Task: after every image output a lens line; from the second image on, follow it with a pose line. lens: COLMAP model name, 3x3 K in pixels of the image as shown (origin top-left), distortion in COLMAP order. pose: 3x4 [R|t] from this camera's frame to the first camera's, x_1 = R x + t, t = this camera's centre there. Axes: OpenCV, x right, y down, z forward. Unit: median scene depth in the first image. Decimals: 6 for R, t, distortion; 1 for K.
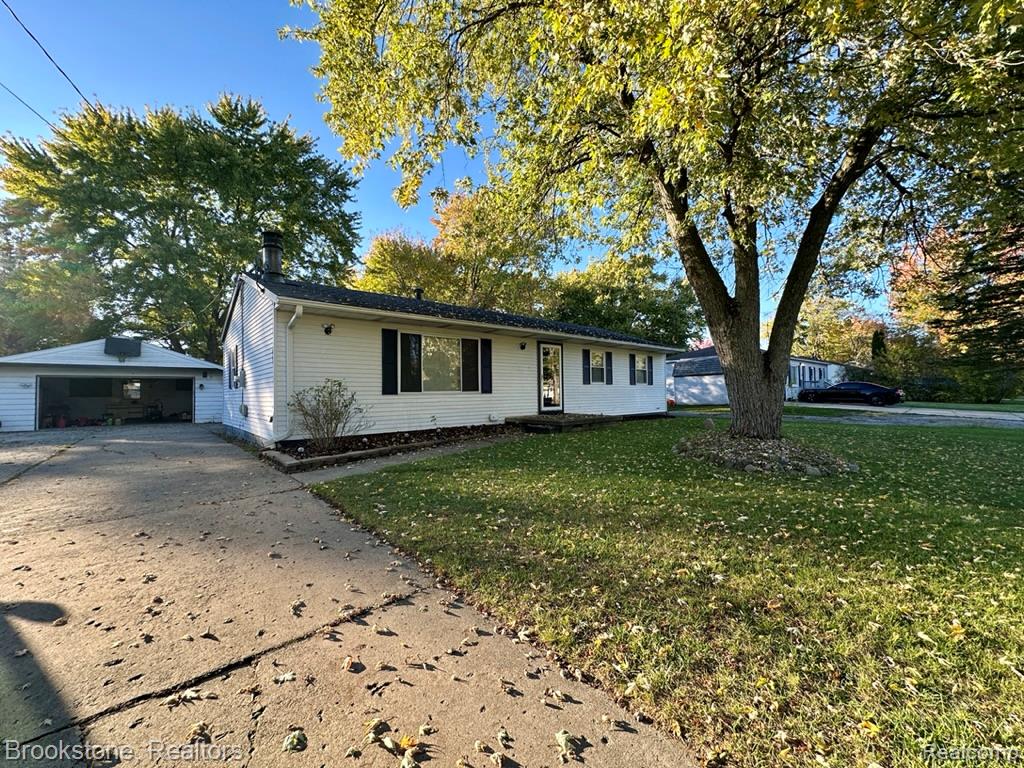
lens RADIAL K [[411.8, 0, 510.9], [0, 411.8, 388.0], [0, 0, 1]] dist [0.002693, 0.000425]
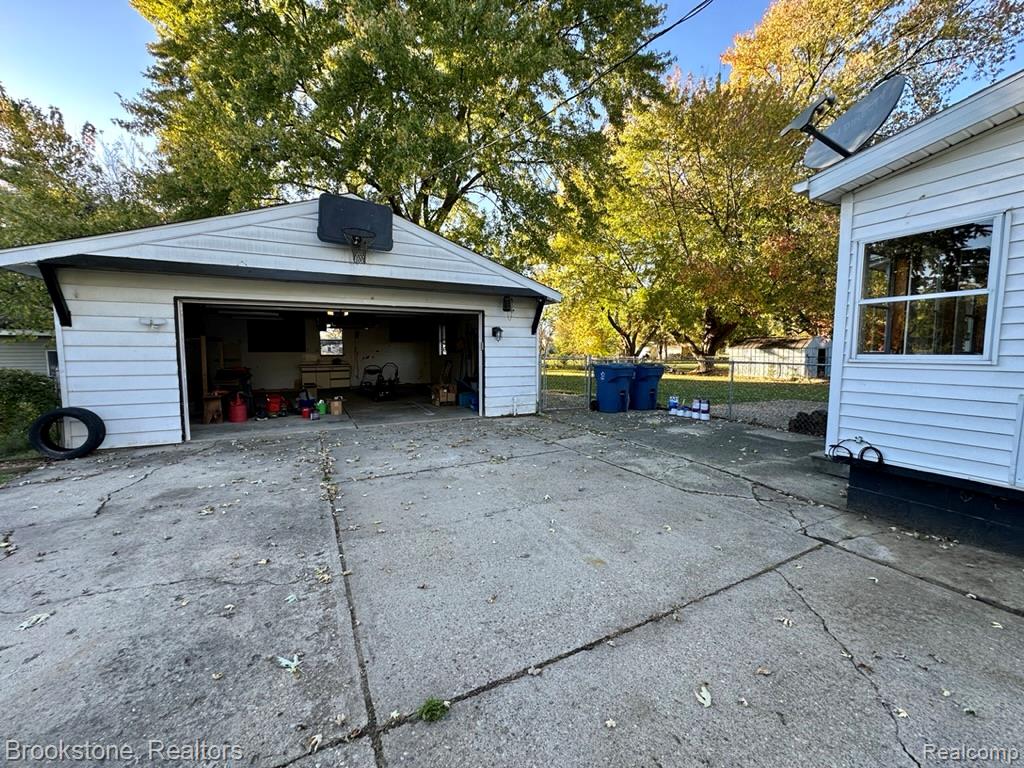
lens RADIAL K [[411.8, 0, 512.3], [0, 411.8, 382.2], [0, 0, 1]] dist [0.002693, 0.000425]
pose [[0.970942, 0.026602, -0.237833, -0.691147], [-0.003487, 0.995270, 0.097088, 0.007122], [0.239291, -0.093438, 0.966442, 0.639773]]
